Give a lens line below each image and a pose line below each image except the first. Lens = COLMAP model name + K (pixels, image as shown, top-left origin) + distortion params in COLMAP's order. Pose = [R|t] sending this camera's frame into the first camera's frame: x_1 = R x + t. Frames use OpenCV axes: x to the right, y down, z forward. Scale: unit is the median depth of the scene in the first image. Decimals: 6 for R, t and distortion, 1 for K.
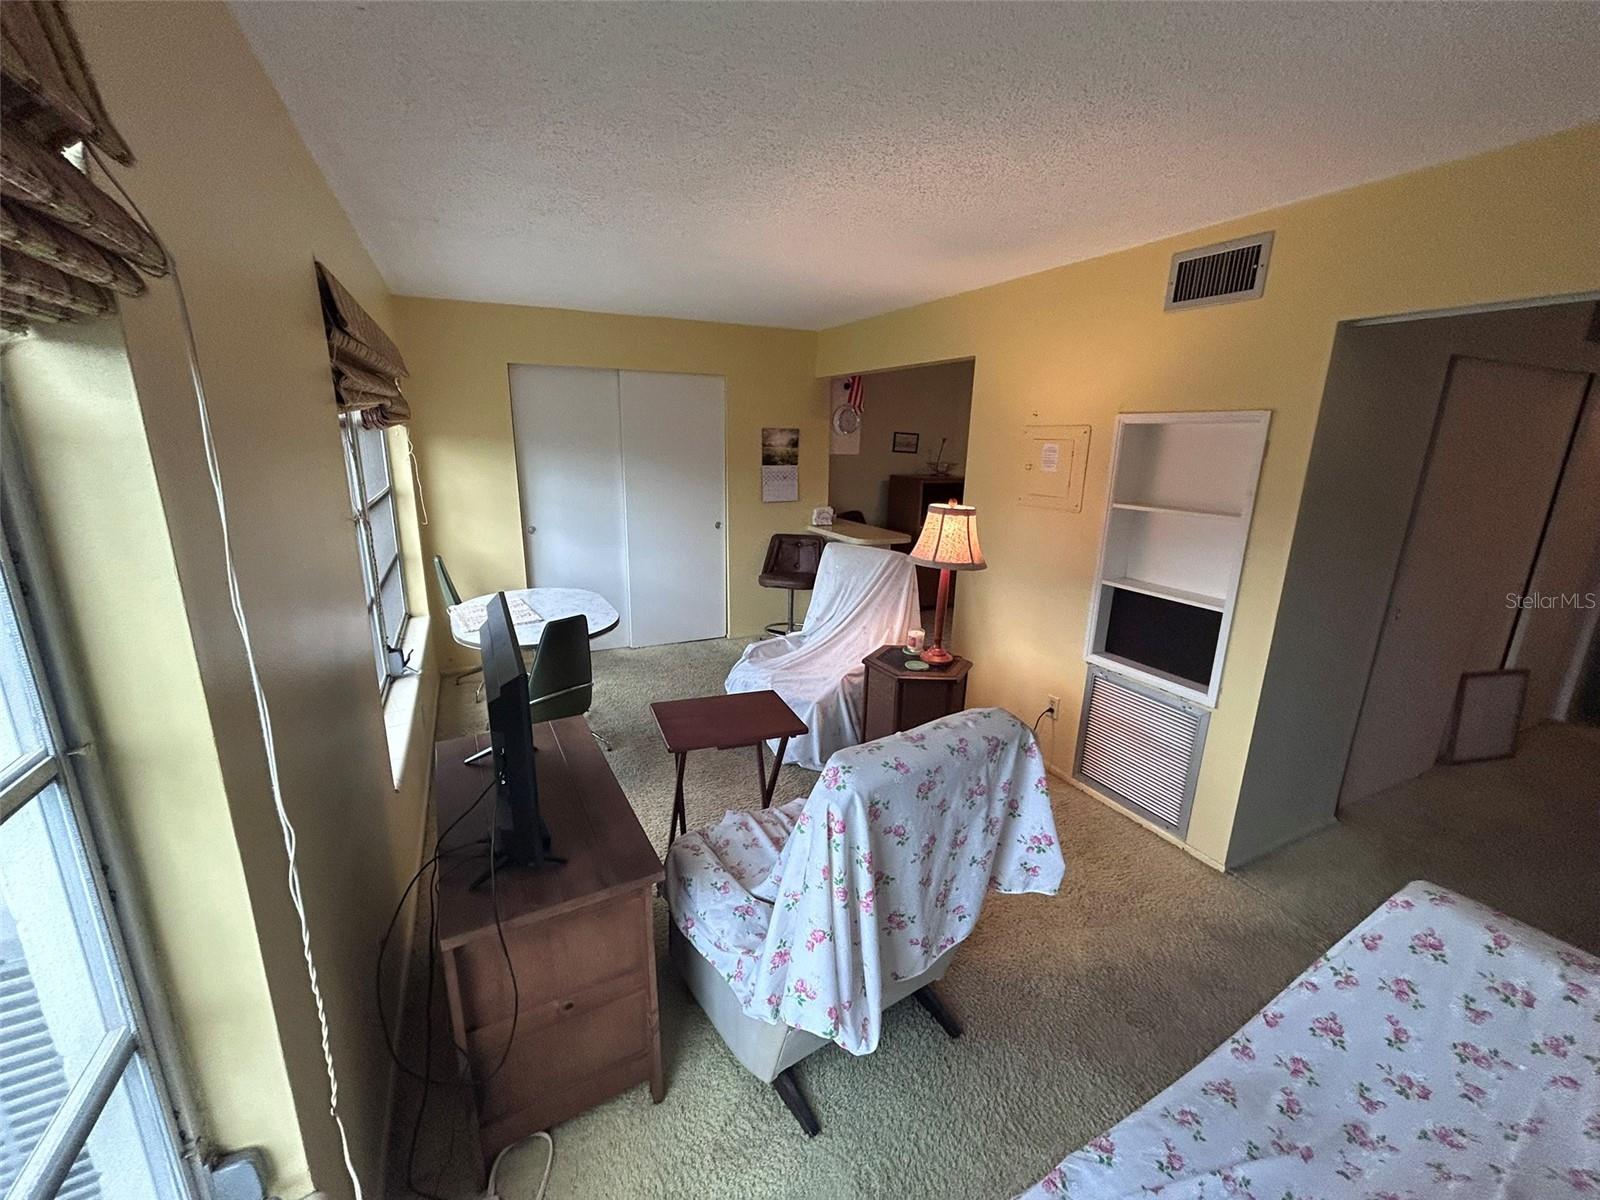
lens RADIAL K [[643.1, 0, 800.7], [0, 643.1, 598.8], [0, 0, 1]] dist [-0.001440, 0.001060]
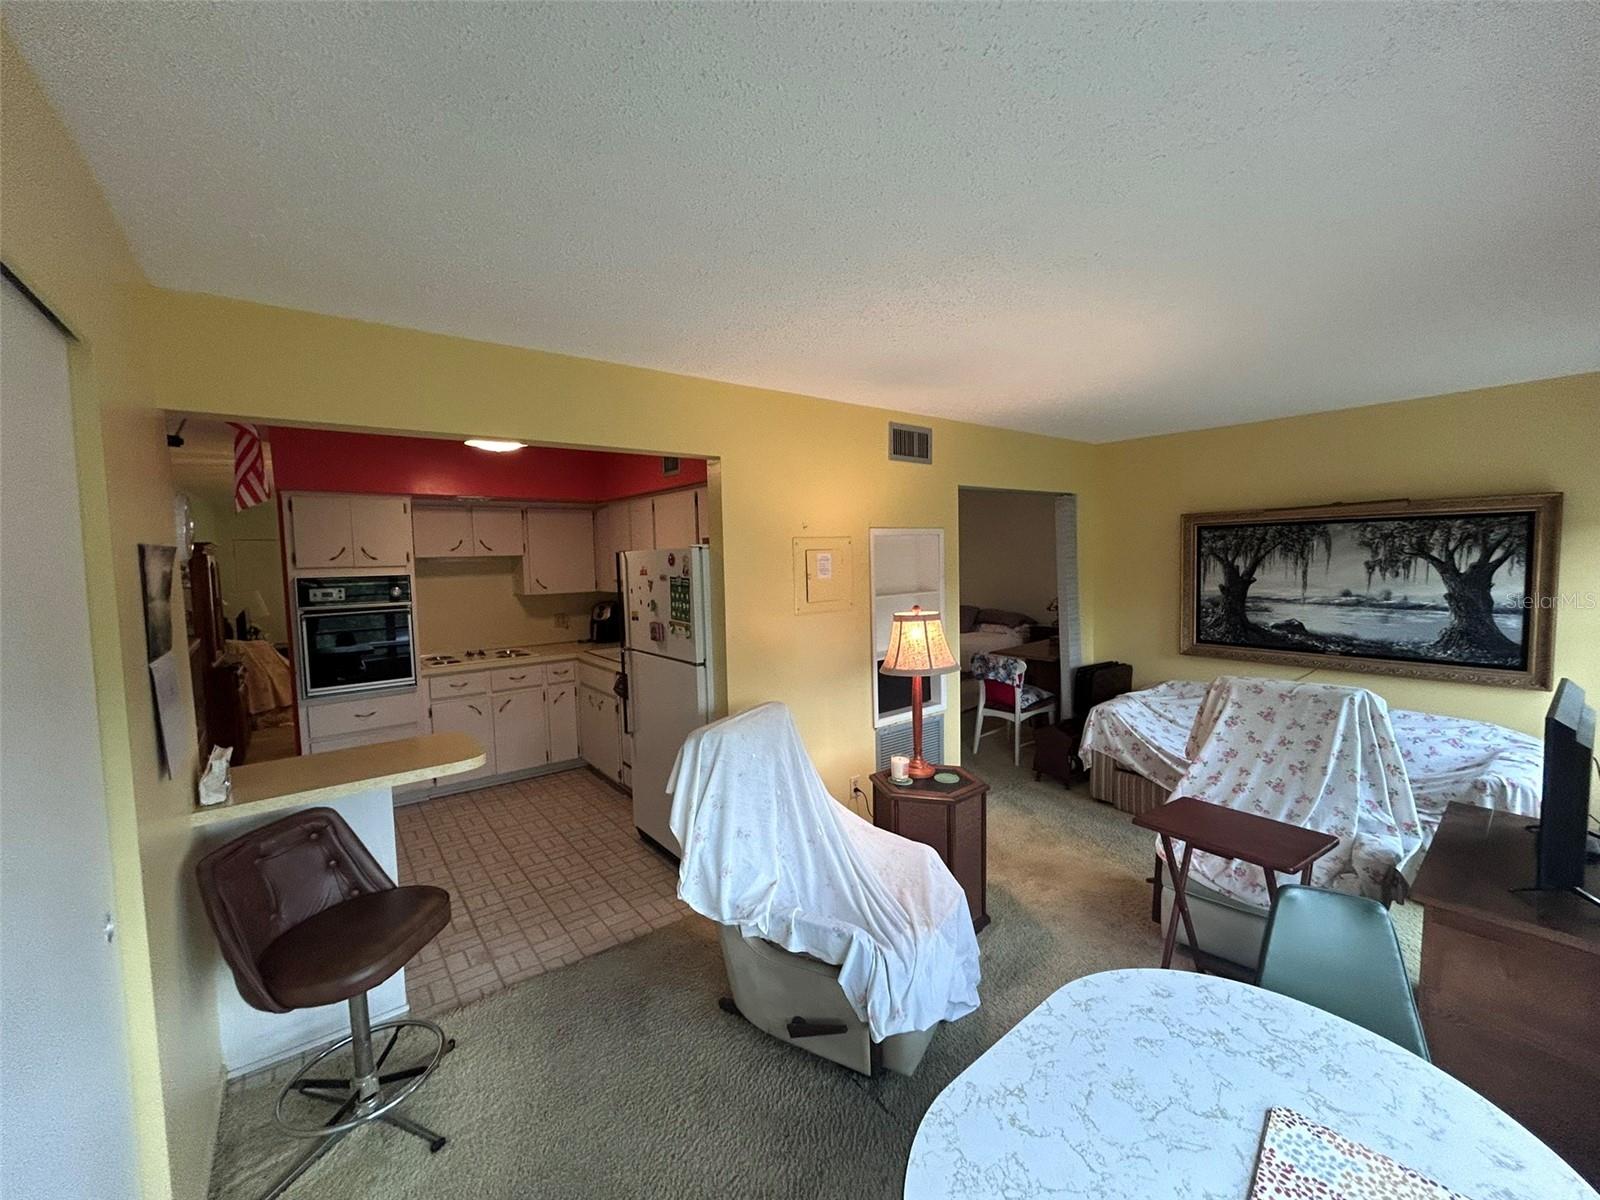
lens RADIAL K [[648.4, 0, 799.8], [0, 648.4, 597.3], [0, 0, 1]] dist [-0.002157, 0.002703]
pose [[-0.185620, -0.081020, 0.979276, -0.720168], [0.260817, 0.956785, 0.128597, -0.342691], [-0.947375, 0.279282, -0.156467, 1.311906]]
